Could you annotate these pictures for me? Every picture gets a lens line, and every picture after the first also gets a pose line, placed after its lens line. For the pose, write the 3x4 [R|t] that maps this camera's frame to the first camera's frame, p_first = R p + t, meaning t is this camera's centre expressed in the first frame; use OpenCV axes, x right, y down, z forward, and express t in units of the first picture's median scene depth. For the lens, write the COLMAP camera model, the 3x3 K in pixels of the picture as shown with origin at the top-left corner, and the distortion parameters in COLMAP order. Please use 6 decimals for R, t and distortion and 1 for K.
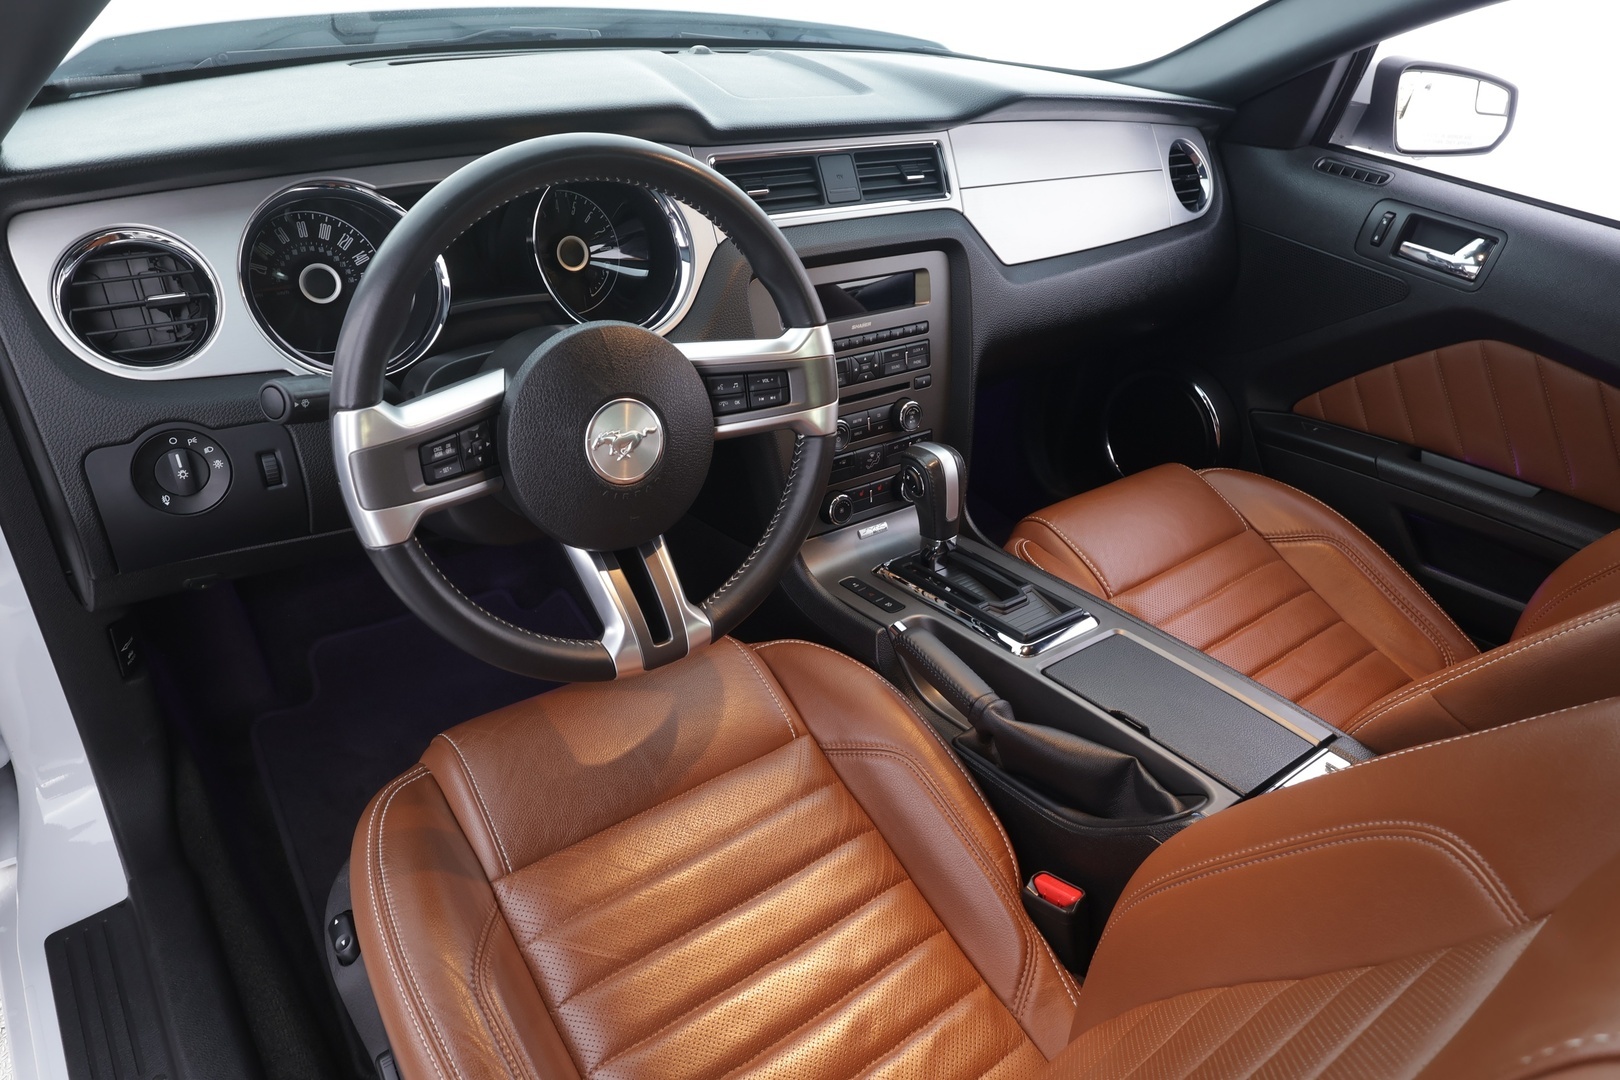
lens RADIAL K [[1008.3, 0, 821.9], [0, 1008.3, 544.8], [0, 0, 1]] dist [-0.019585, 0.003863]
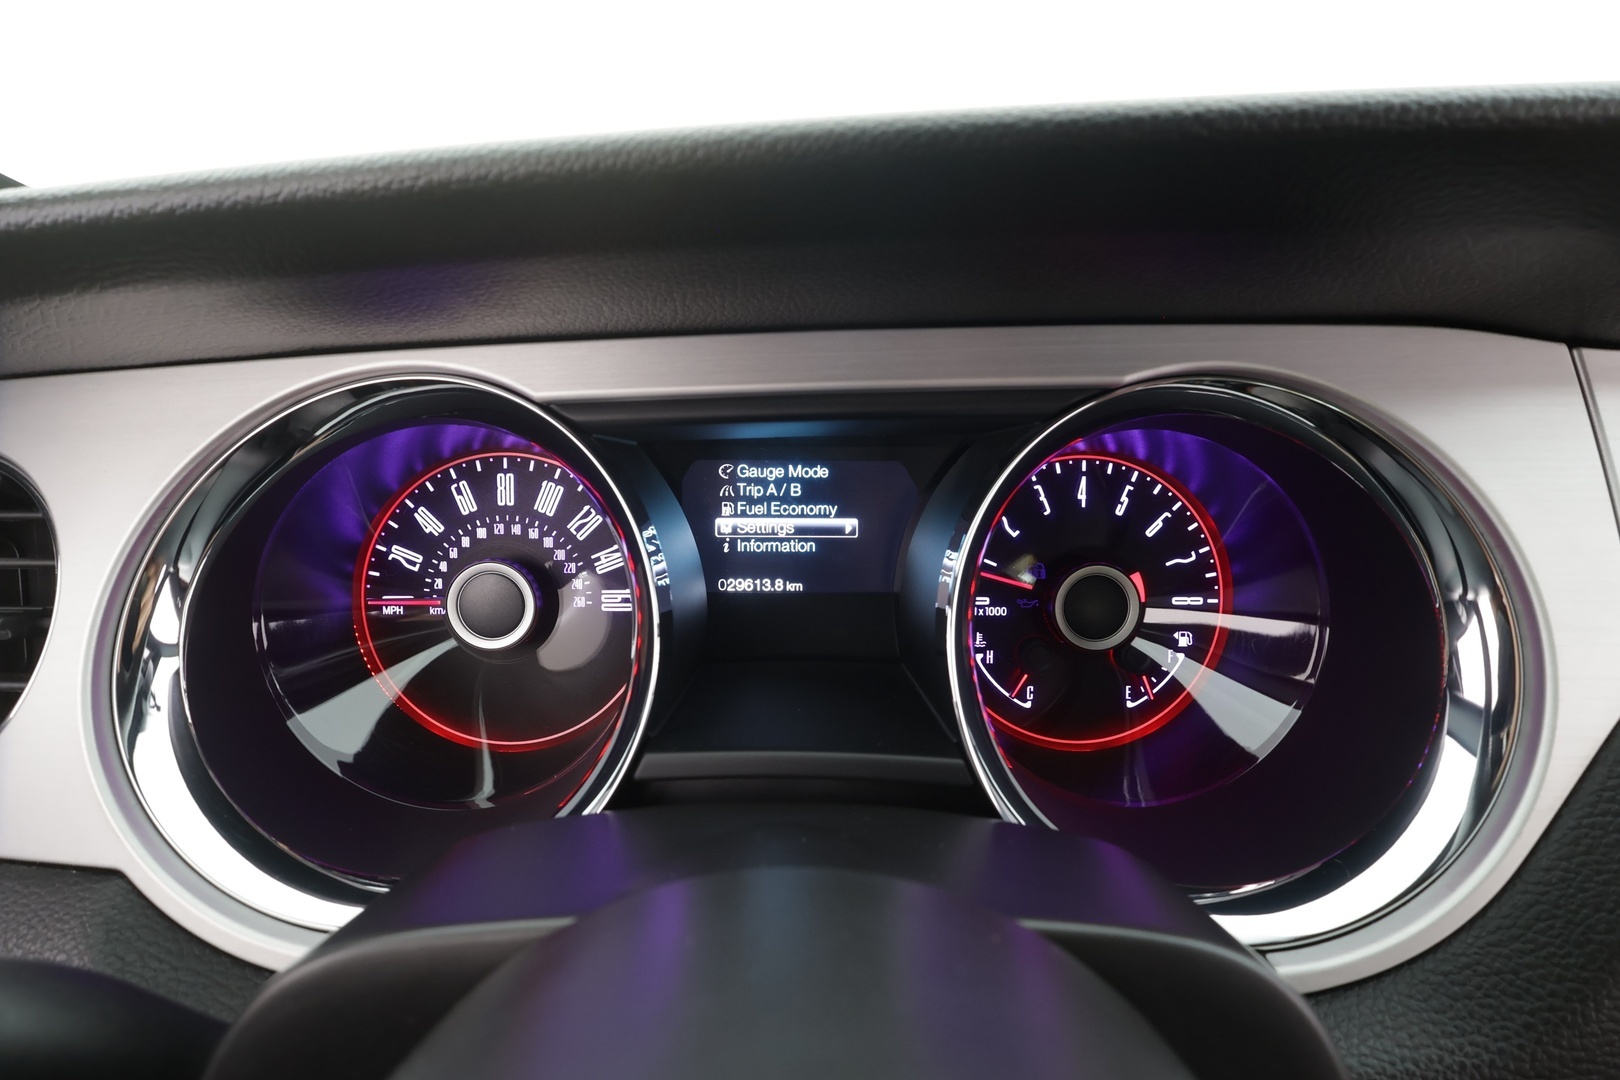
lens RADIAL K [[758.0, 0, 820.4], [0, 758.0, 550.2], [0, 0, 1]] dist [-0.016439, 0.000219]
pose [[0.786953, 0.127018, -0.603798, -0.150288], [-0.273254, 0.949129, -0.156479, -0.226552], [0.553206, 0.288132, 0.781628, 0.674822]]
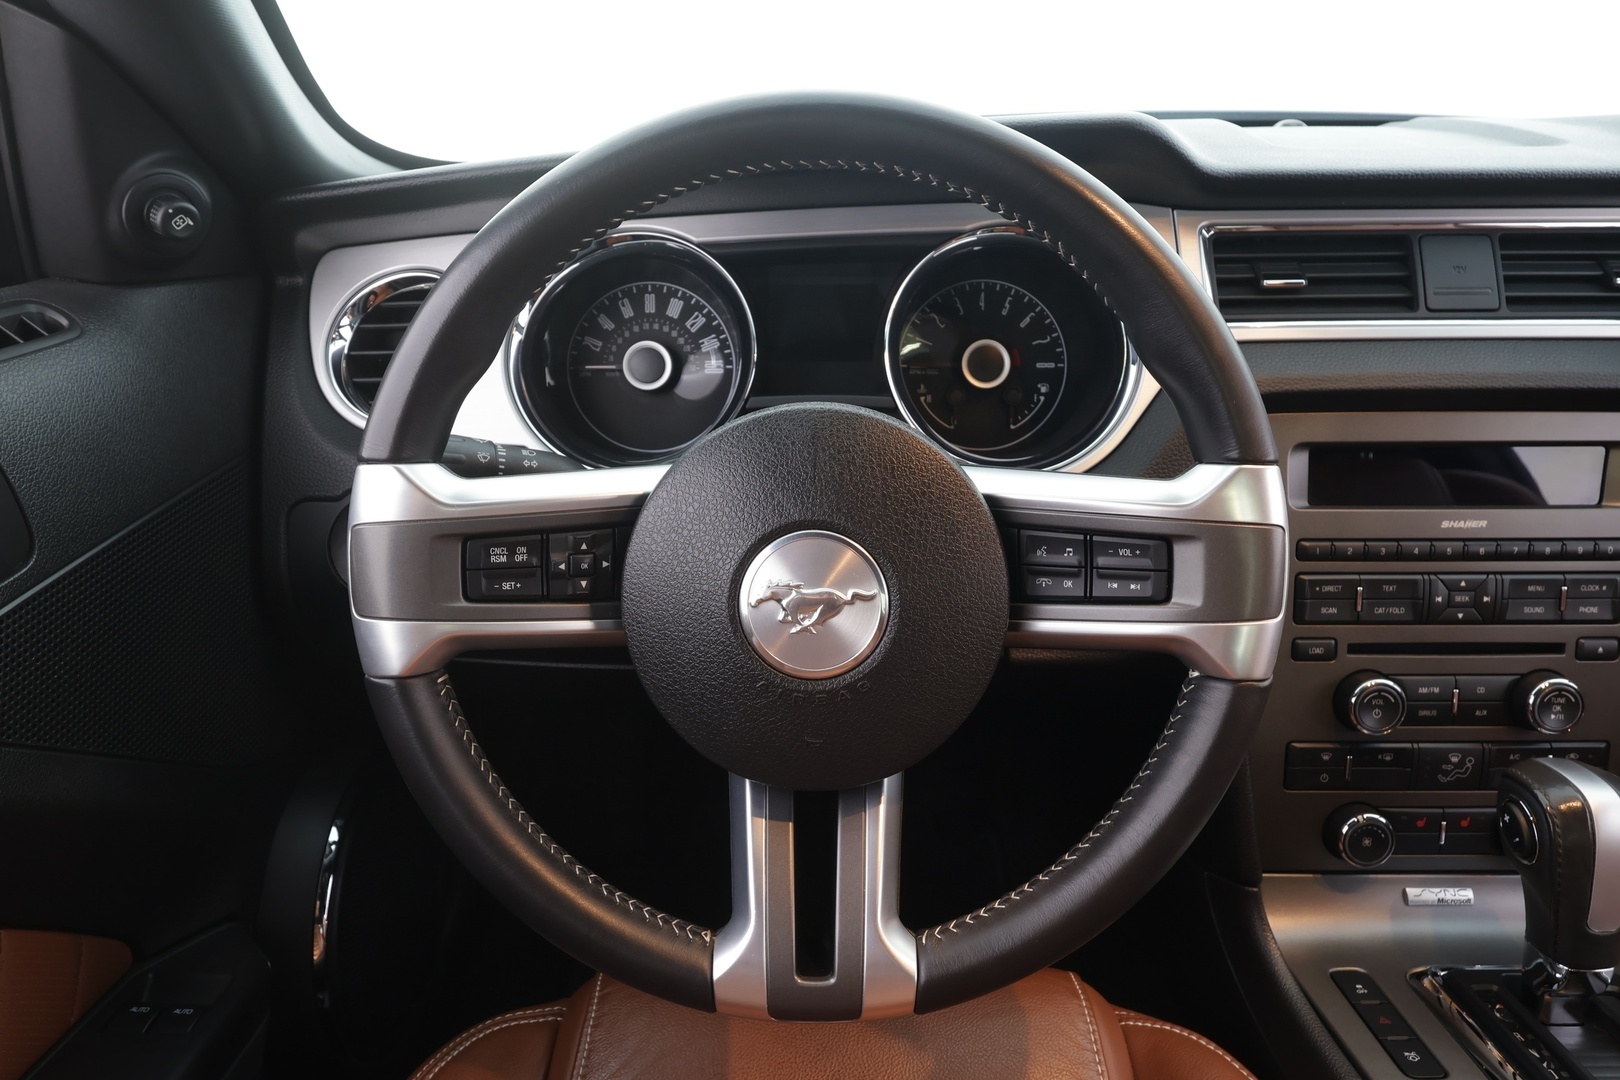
lens RADIAL K [[1008.3, 0, 834.4], [0, 1008.3, 548.5], [0, 0, 1]] dist [-0.019585, 0.003863]
pose [[0.778046, 0.138366, -0.612780, 0.118676], [-0.265431, 0.956502, -0.121039, -0.048991], [0.569377, 0.256825, 0.780929, 0.404268]]
